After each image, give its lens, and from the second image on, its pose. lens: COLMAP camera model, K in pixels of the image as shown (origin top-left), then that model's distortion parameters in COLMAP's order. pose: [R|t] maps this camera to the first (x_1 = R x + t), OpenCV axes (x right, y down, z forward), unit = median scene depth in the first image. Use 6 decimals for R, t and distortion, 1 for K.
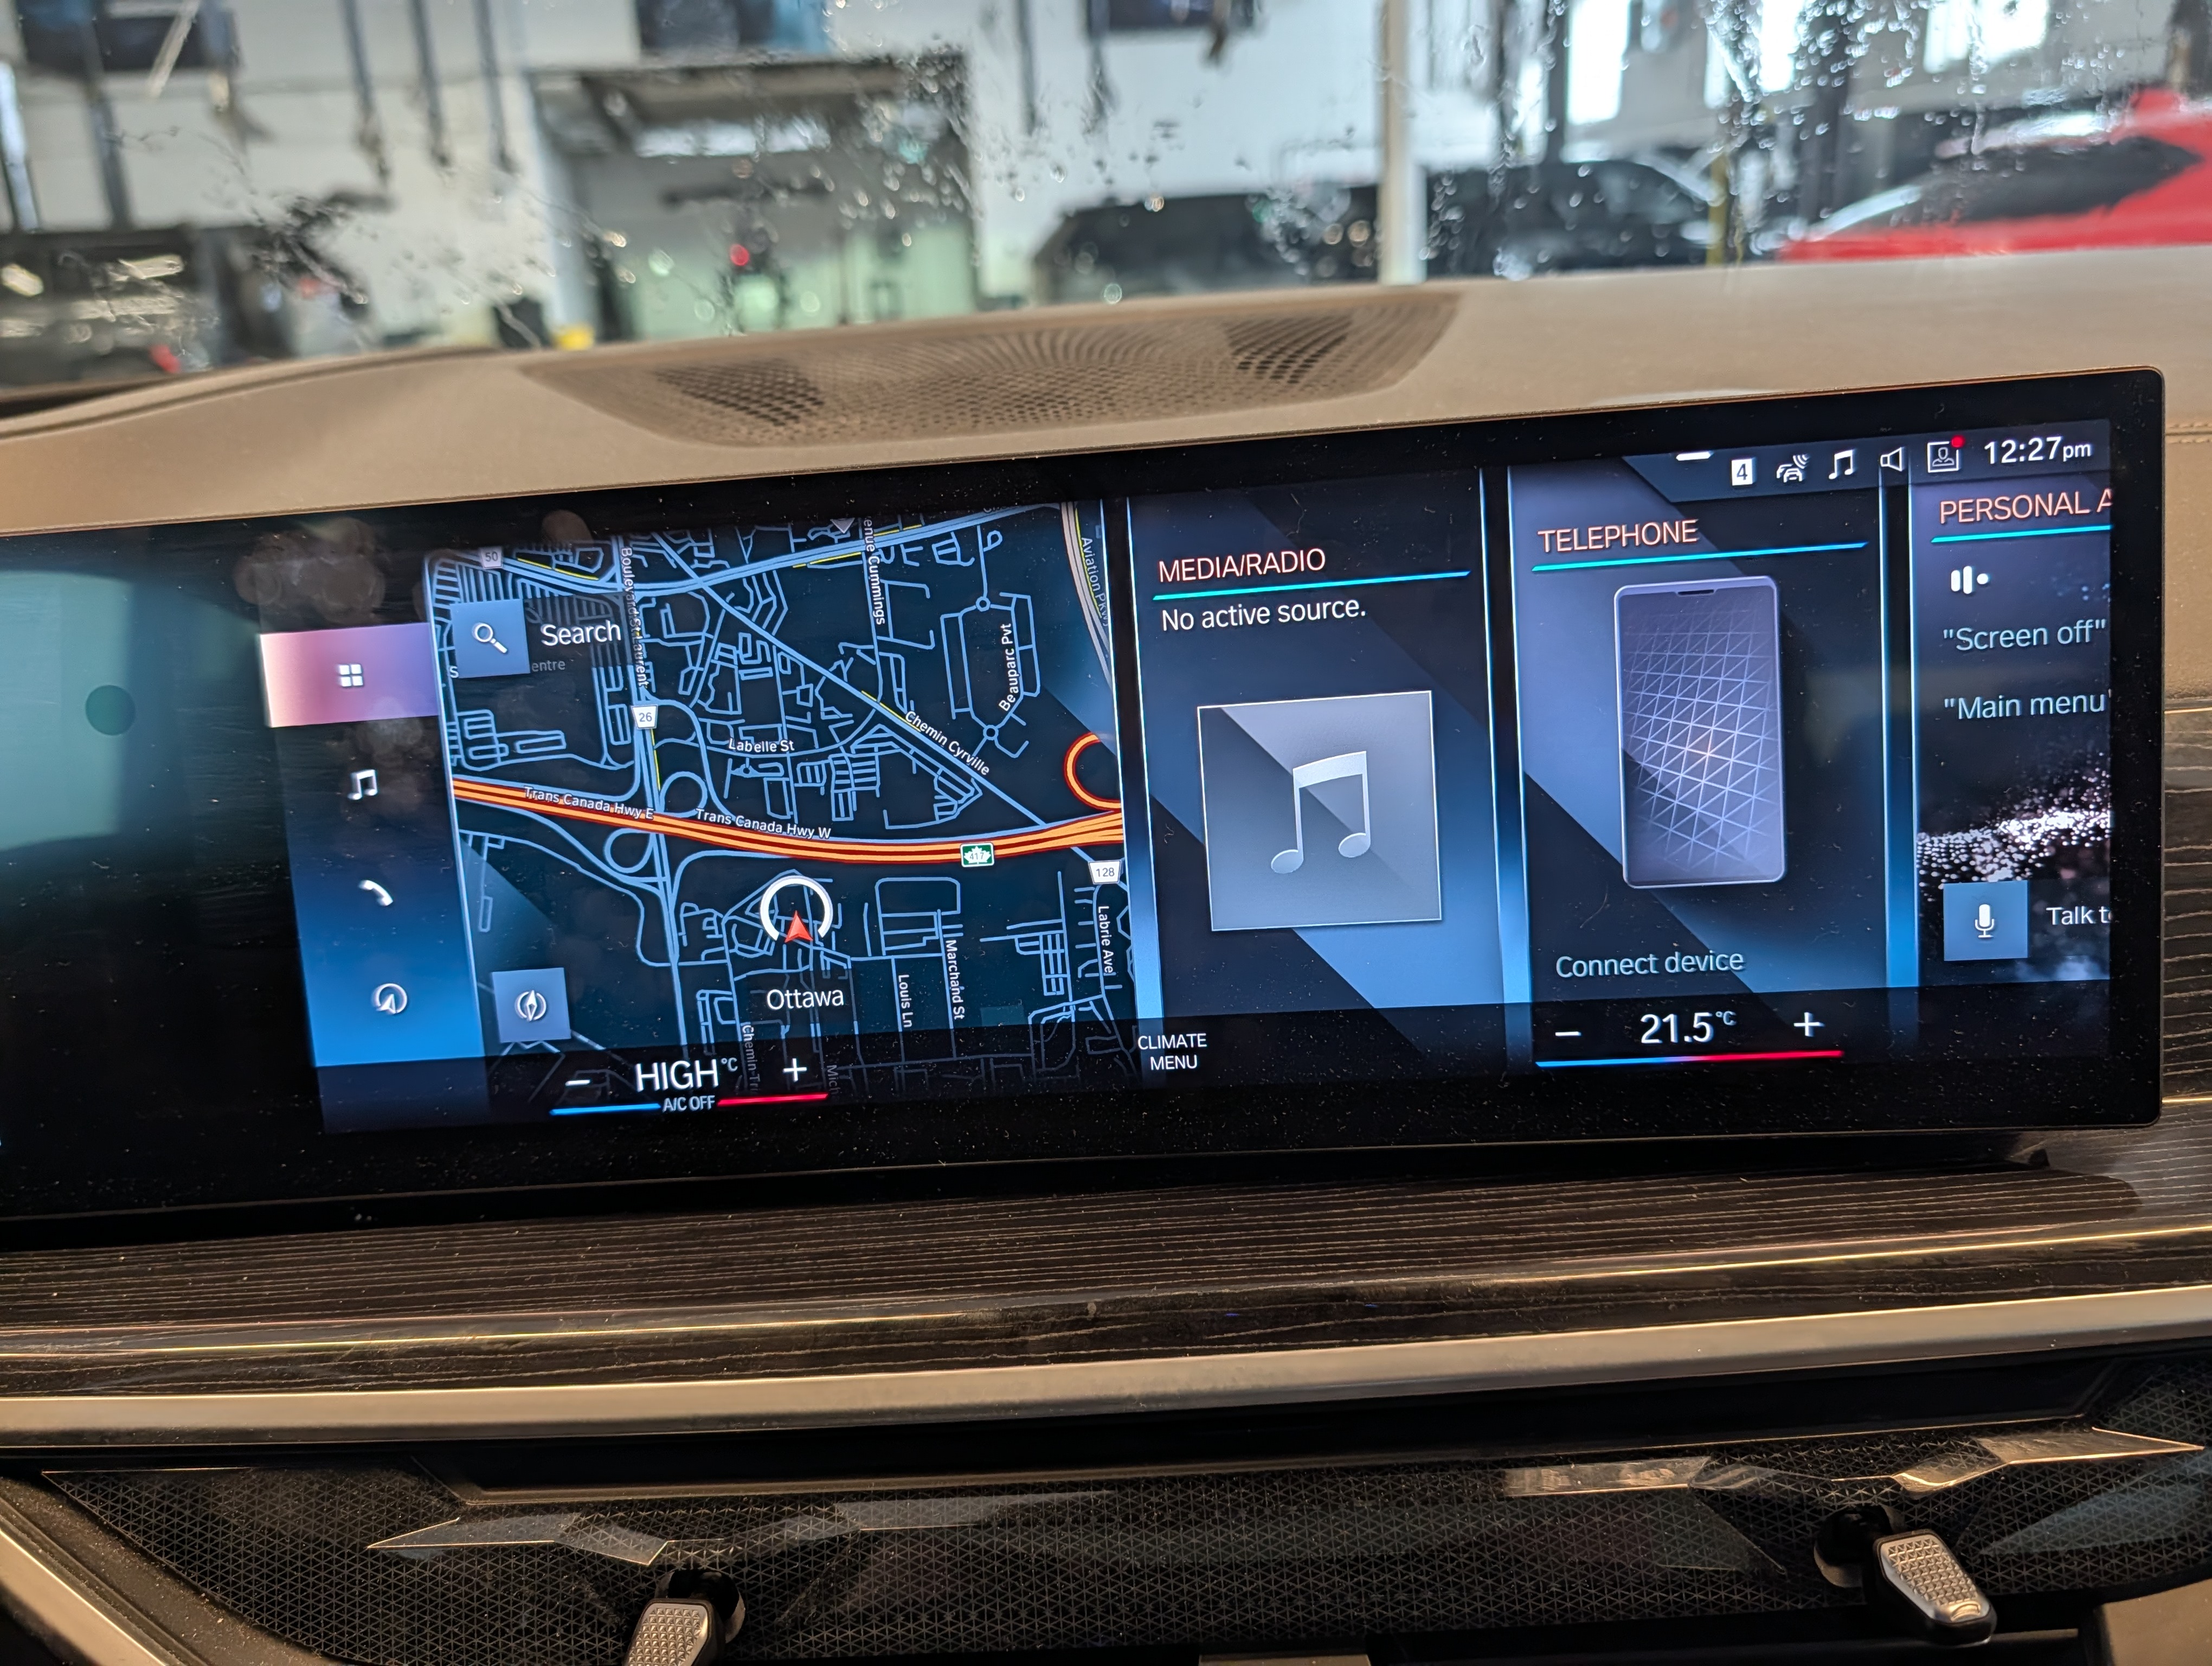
lens RADIAL K [[1848.9, 0, 1118.6], [0, 1848.9, 828.0], [0, 0, 1]] dist [-0.040444, -0.000417]
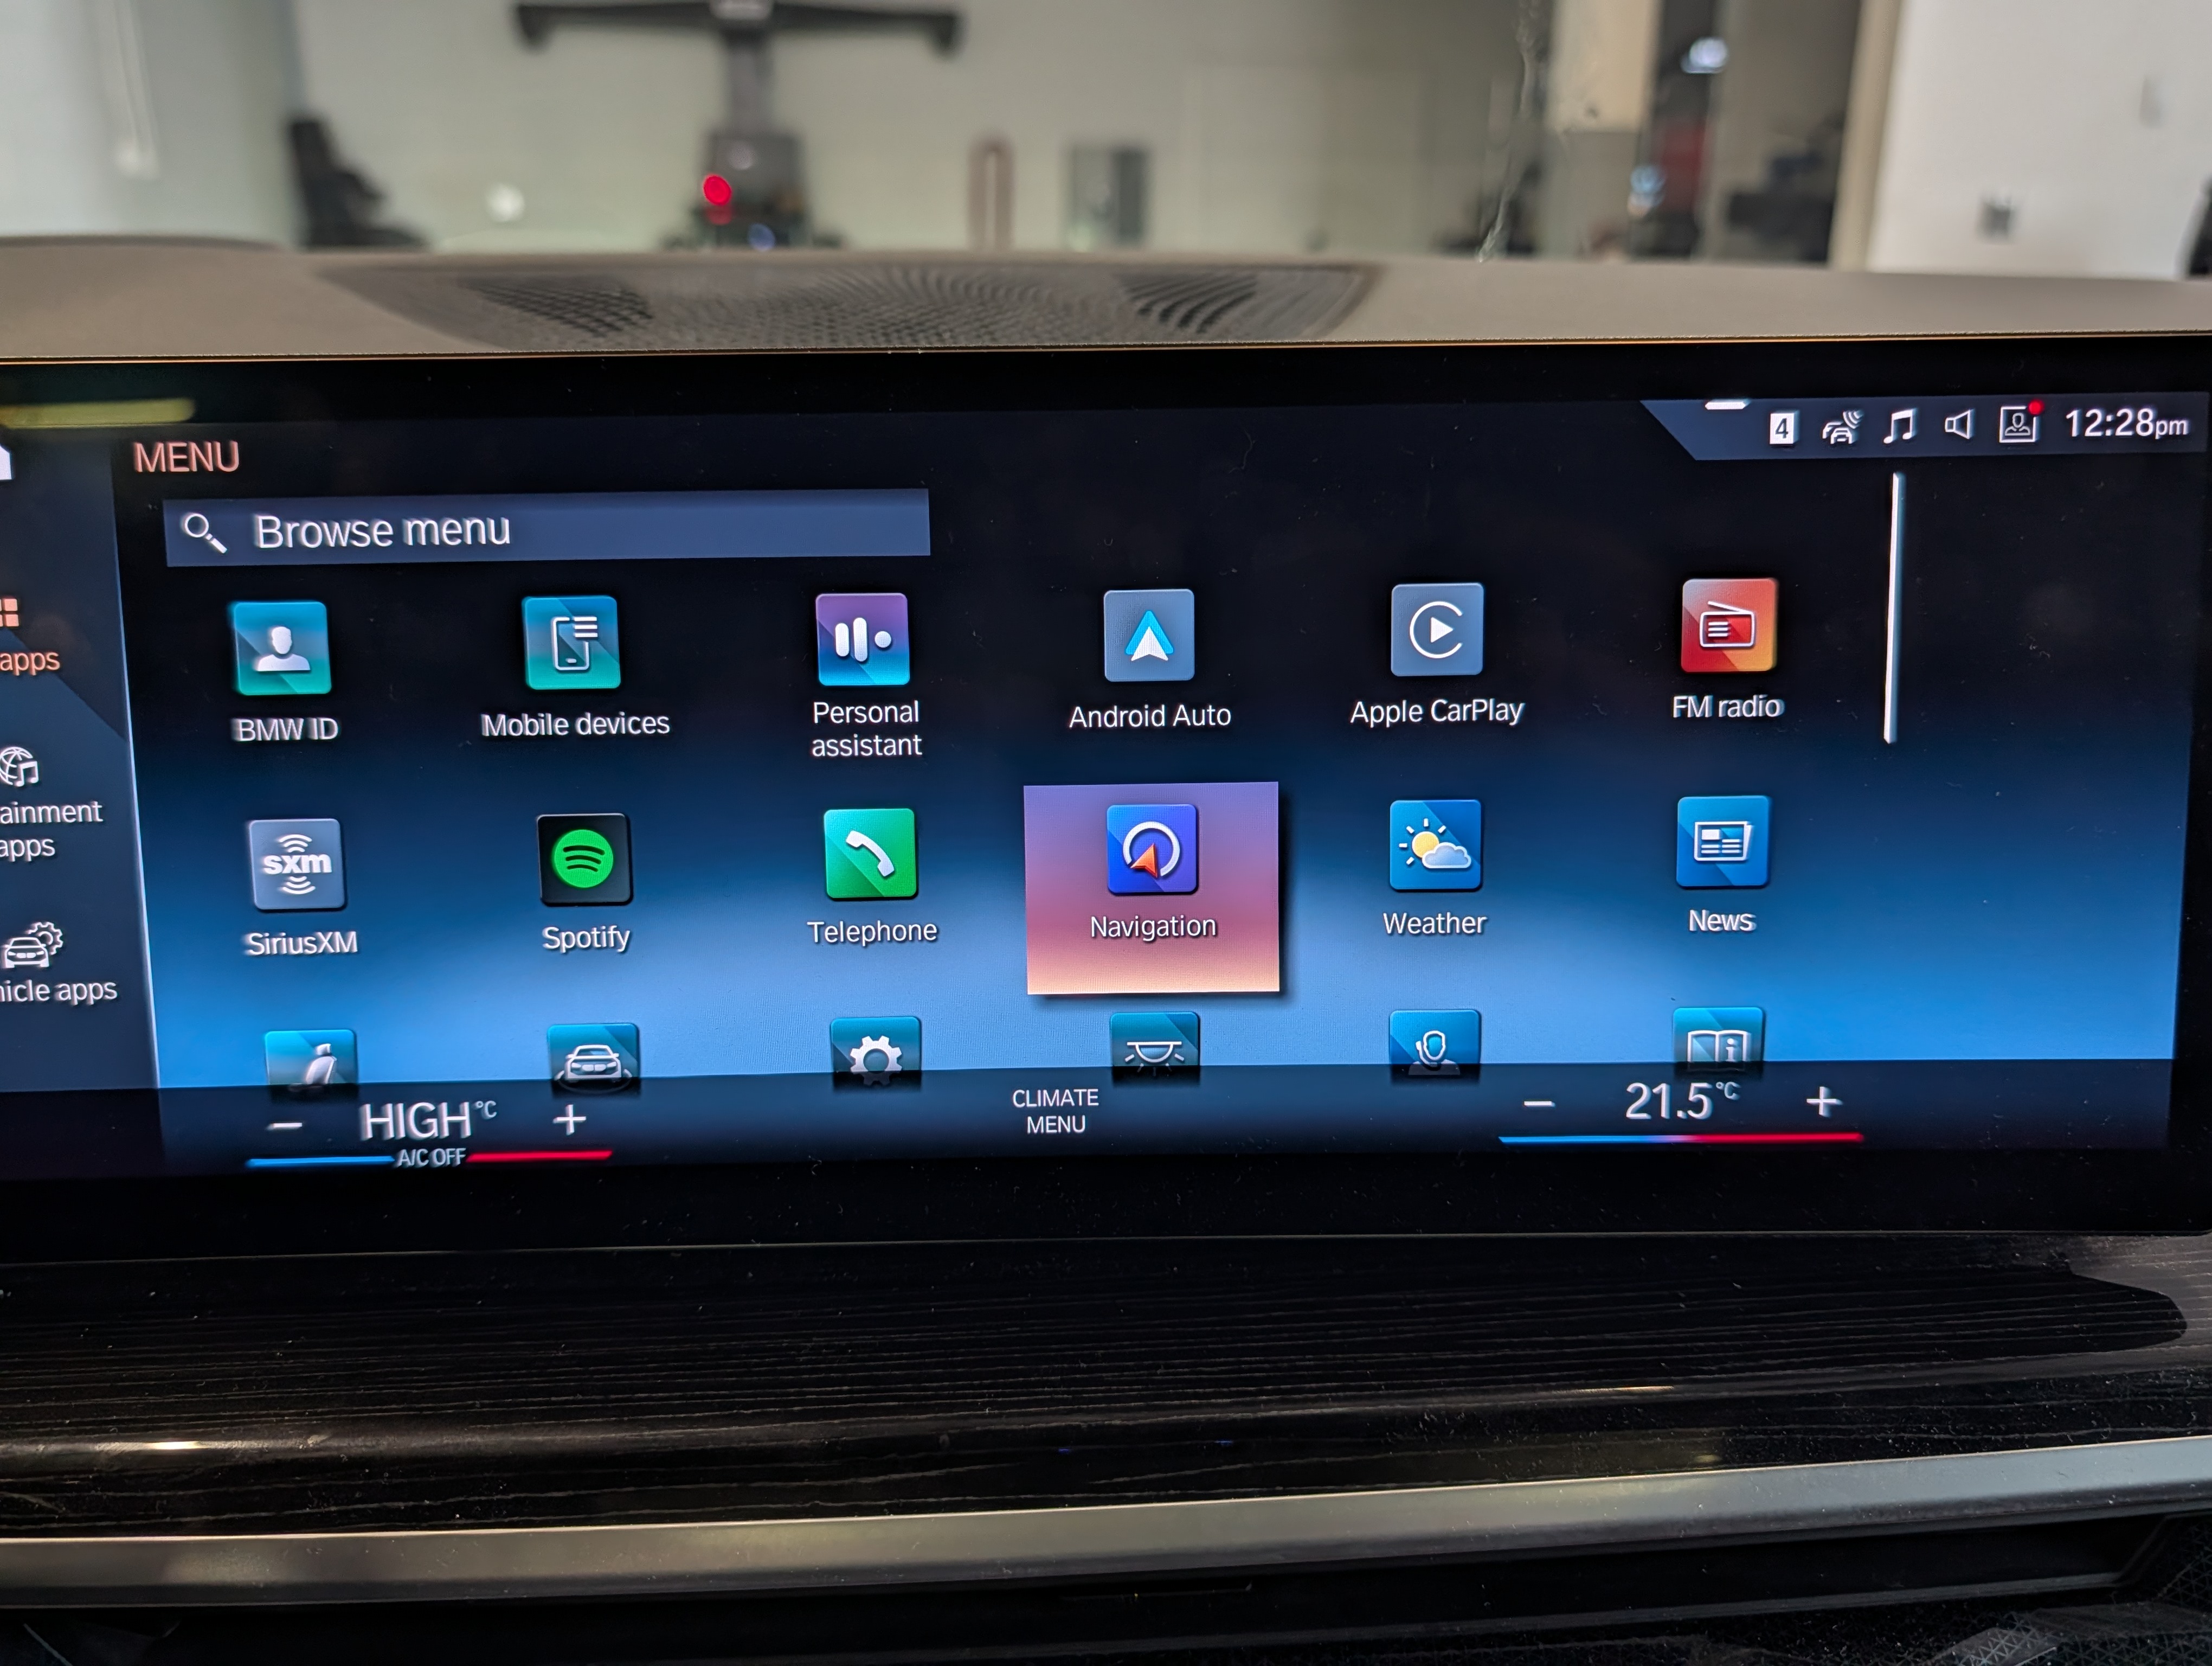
lens RADIAL K [[1848.9, 0, 1118.6], [0, 1848.9, 828.0], [0, 0, 1]] dist [-0.040444, -0.000417]
pose [[0.994536, 0.044477, 0.094444, -0.024507], [-0.043589, 0.998984, -0.011448, 0.007099], [-0.094857, 0.007269, 0.995464, 0.204439]]
